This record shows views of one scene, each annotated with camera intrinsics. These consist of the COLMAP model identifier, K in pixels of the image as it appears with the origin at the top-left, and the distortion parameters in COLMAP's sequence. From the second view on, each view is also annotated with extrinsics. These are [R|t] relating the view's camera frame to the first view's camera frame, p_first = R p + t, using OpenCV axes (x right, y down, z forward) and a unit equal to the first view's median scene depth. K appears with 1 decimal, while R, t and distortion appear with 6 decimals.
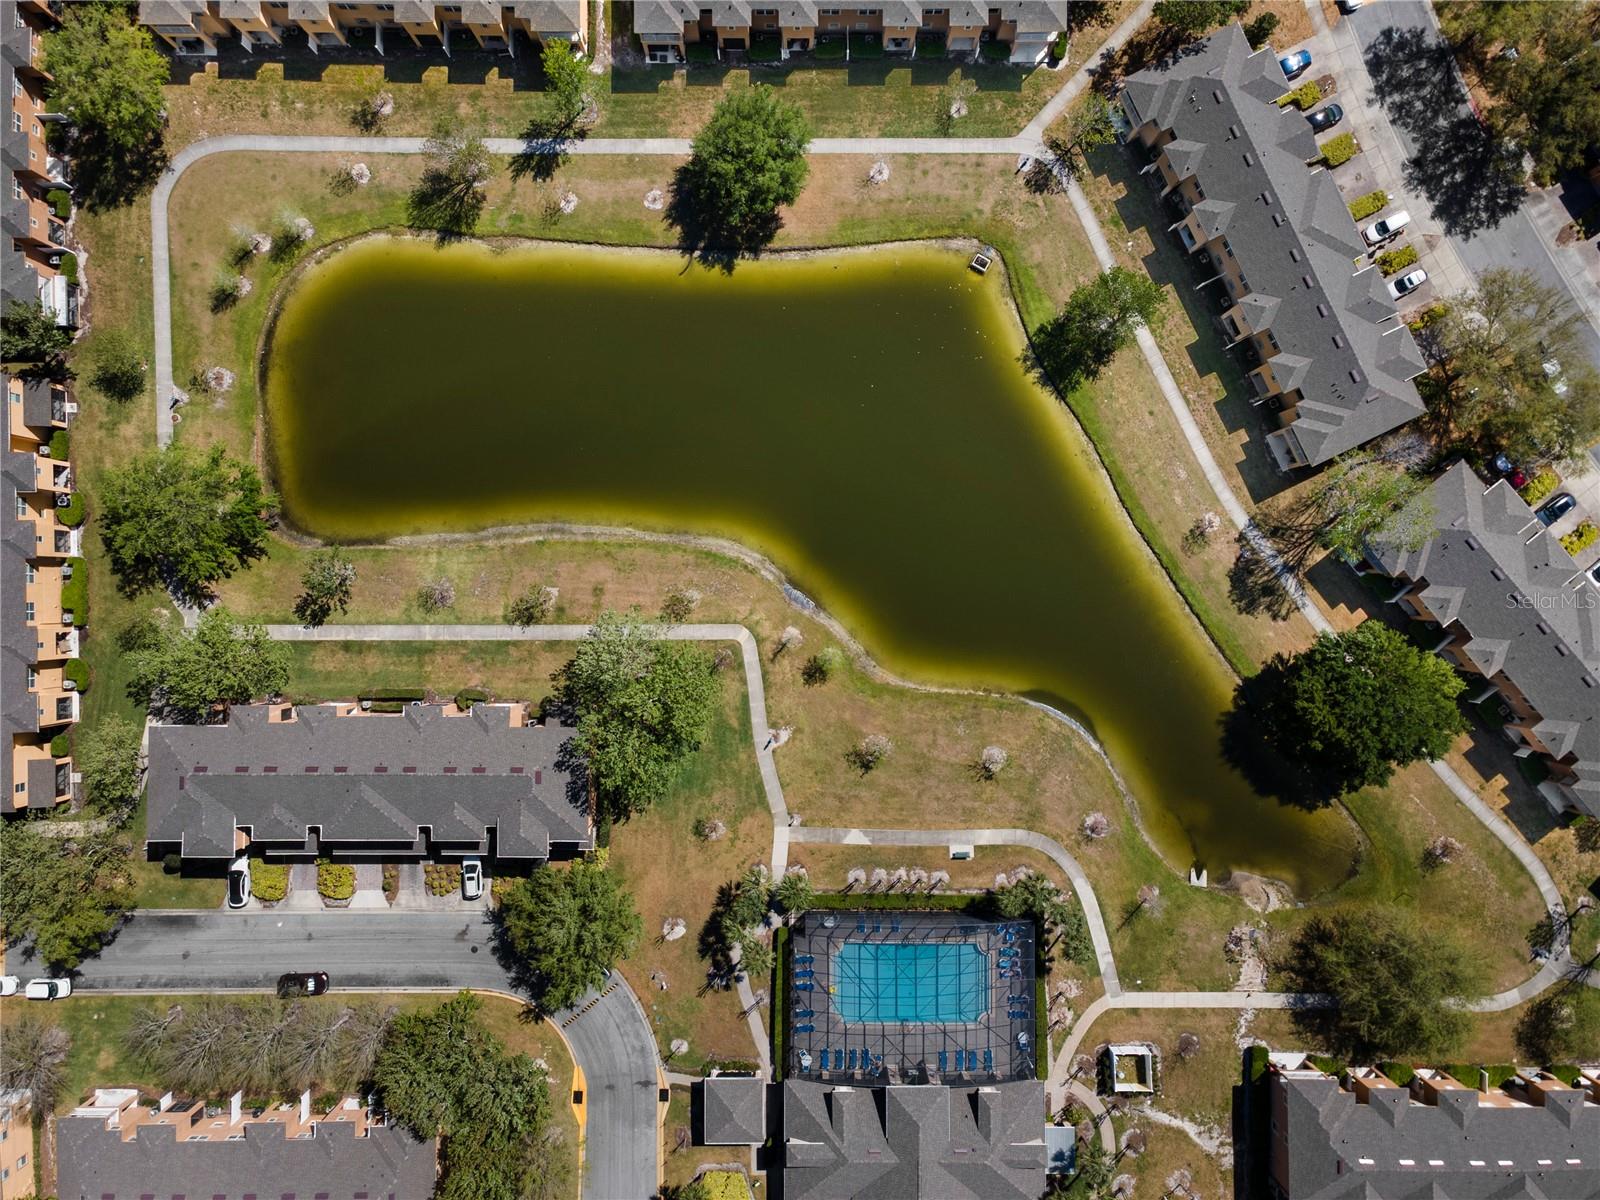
lens RADIAL K [[1169.5, 0, 800.0], [0, 1169.5, 600.0], [0, 0, 1]] dist [0.017439, 0.073311]
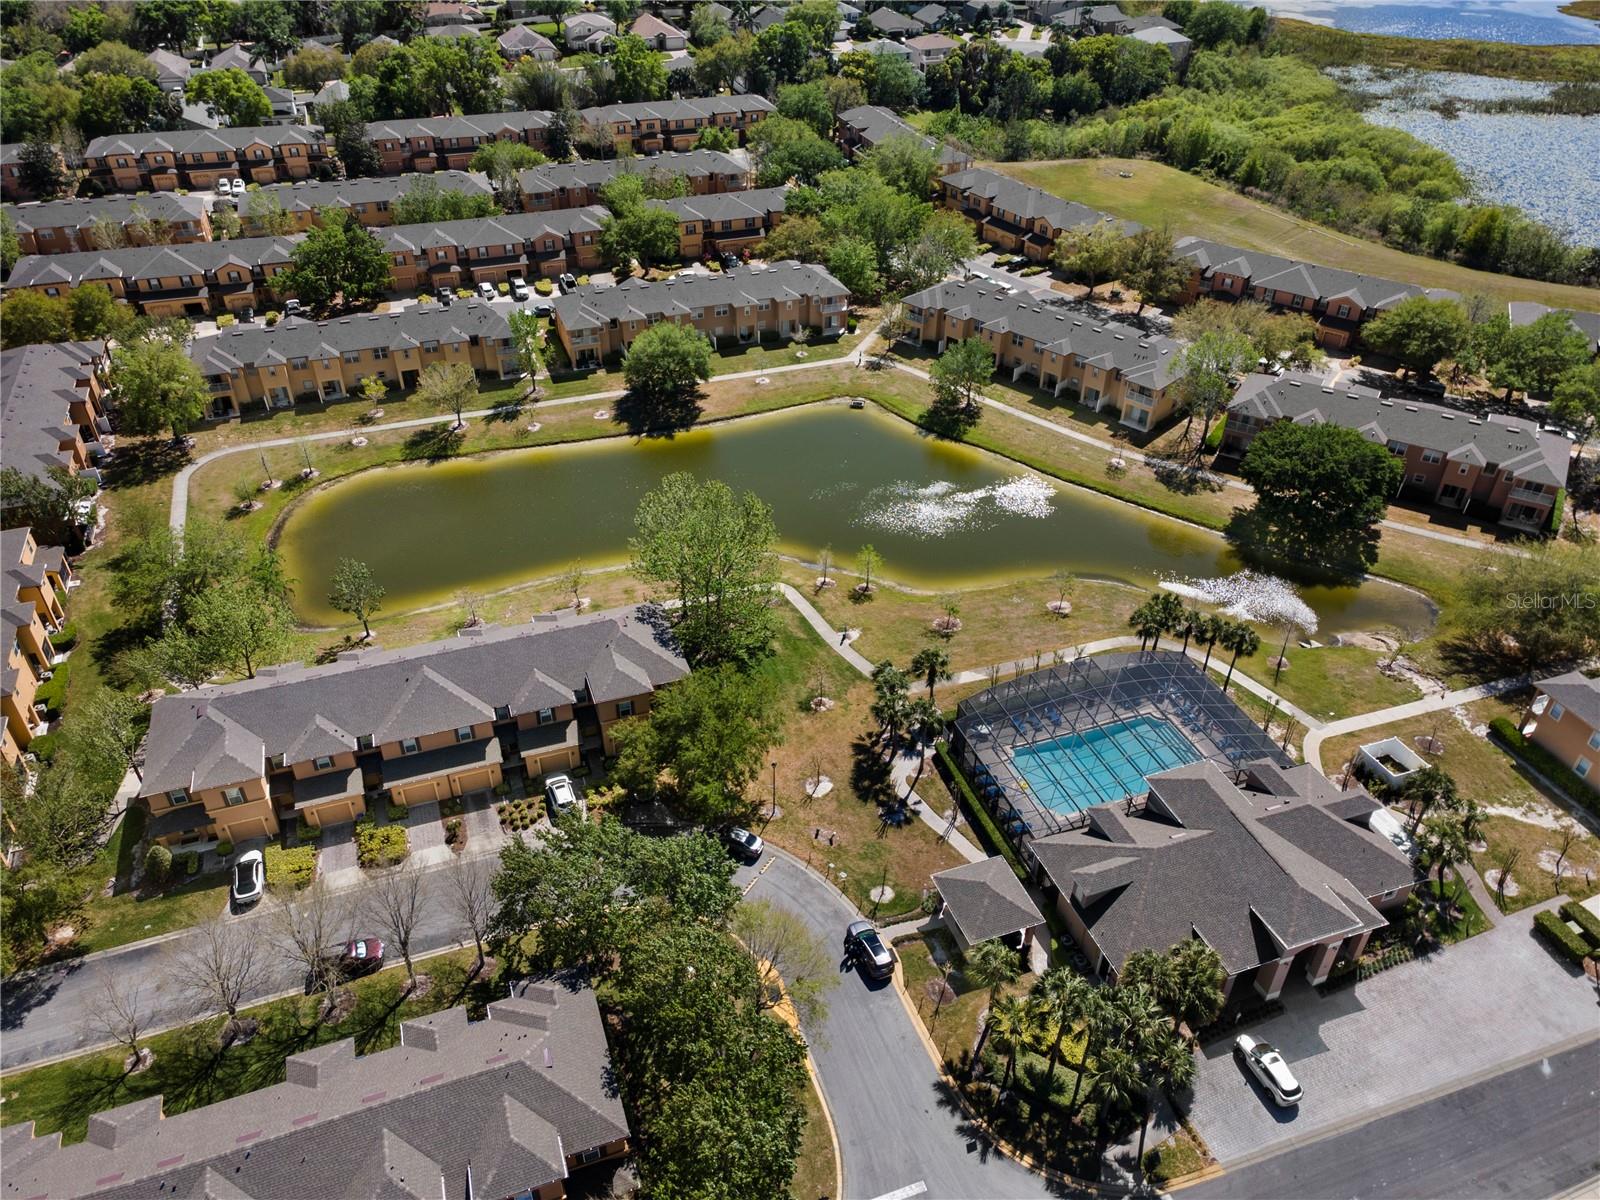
lens RADIAL K [[1169.5, 0, 800.0], [0, 1169.5, 600.0], [0, 0, 1]] dist [0.017439, 0.073311]
pose [[0.939740, -0.195939, 0.280172, -0.320141], [0.341807, 0.556395, -0.757359, 0.815203], [-0.007490, 0.807486, 0.589840, 0.415766]]
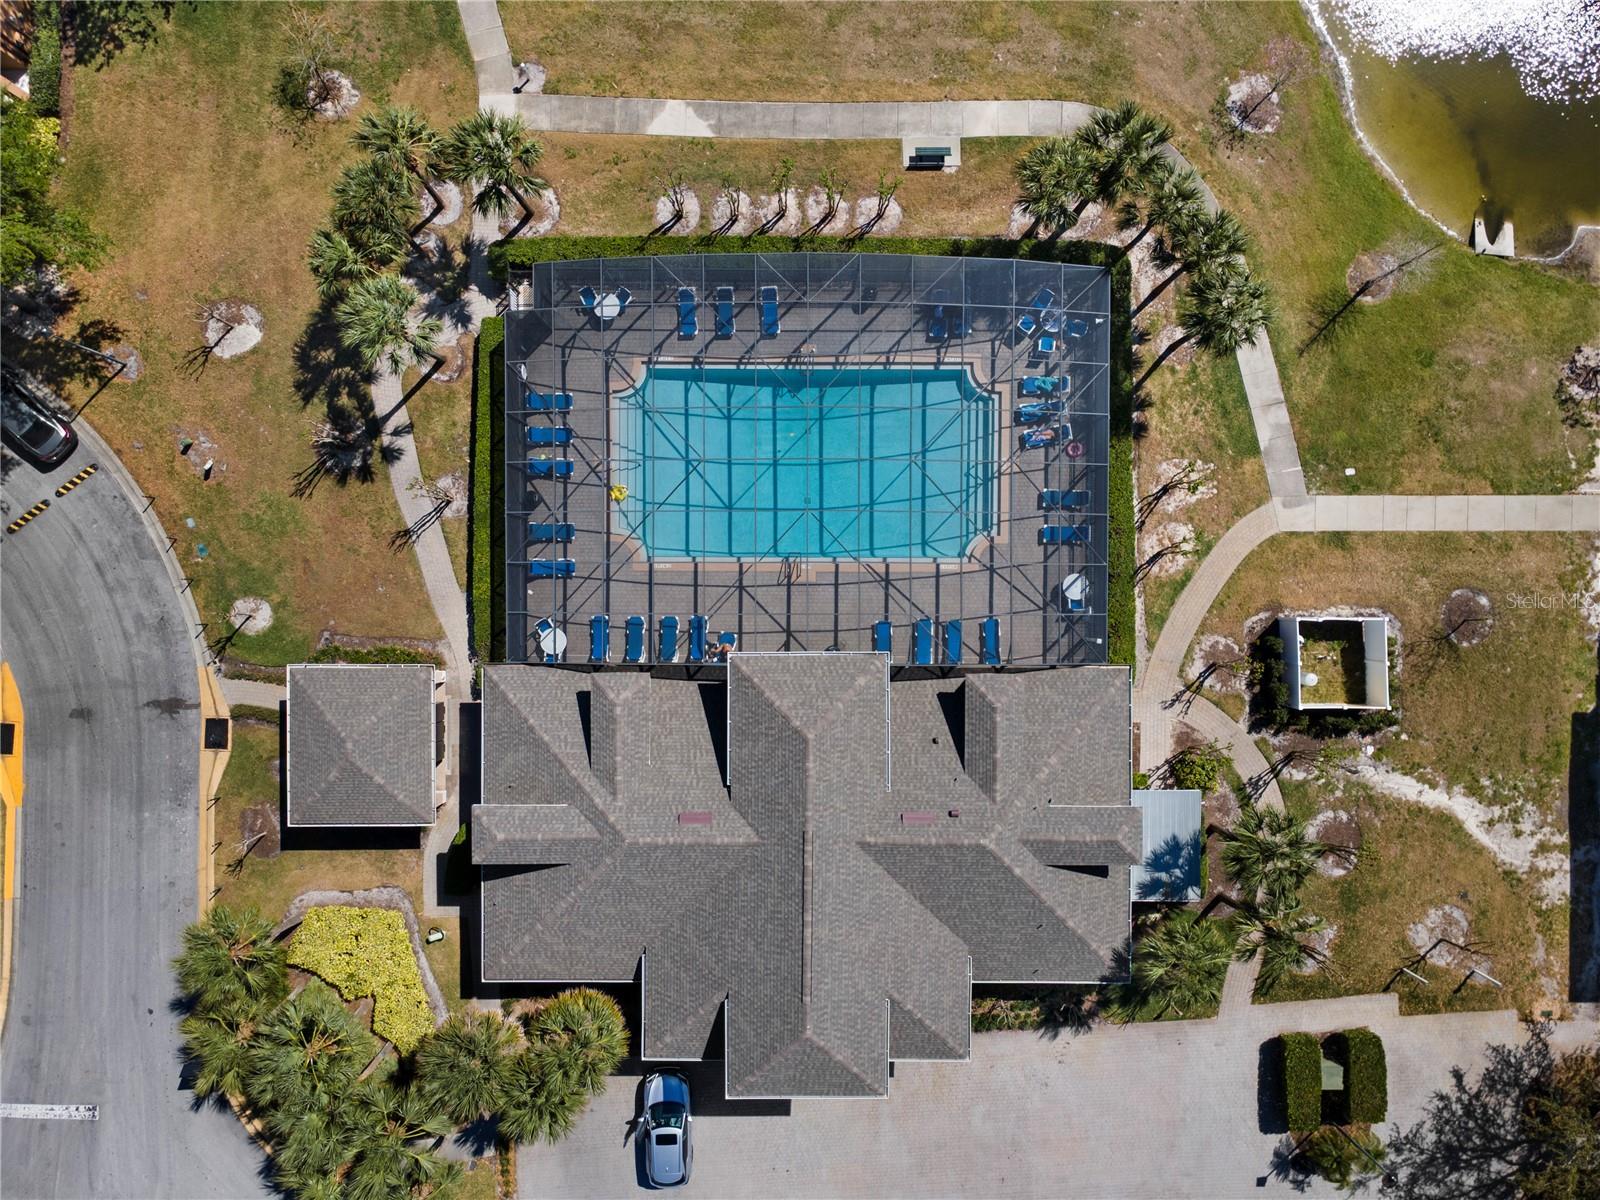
lens RADIAL K [[1189.9, 0, 800.0], [0, 1189.9, 600.0], [0, 0, 1]] dist [0.018565, 0.052133]
pose [[0.999997, 0.002126, 0.001513, 0.091029], [-0.002141, 0.999950, 0.009745, 0.369271], [-0.001492, -0.009748, 0.999951, 0.574462]]
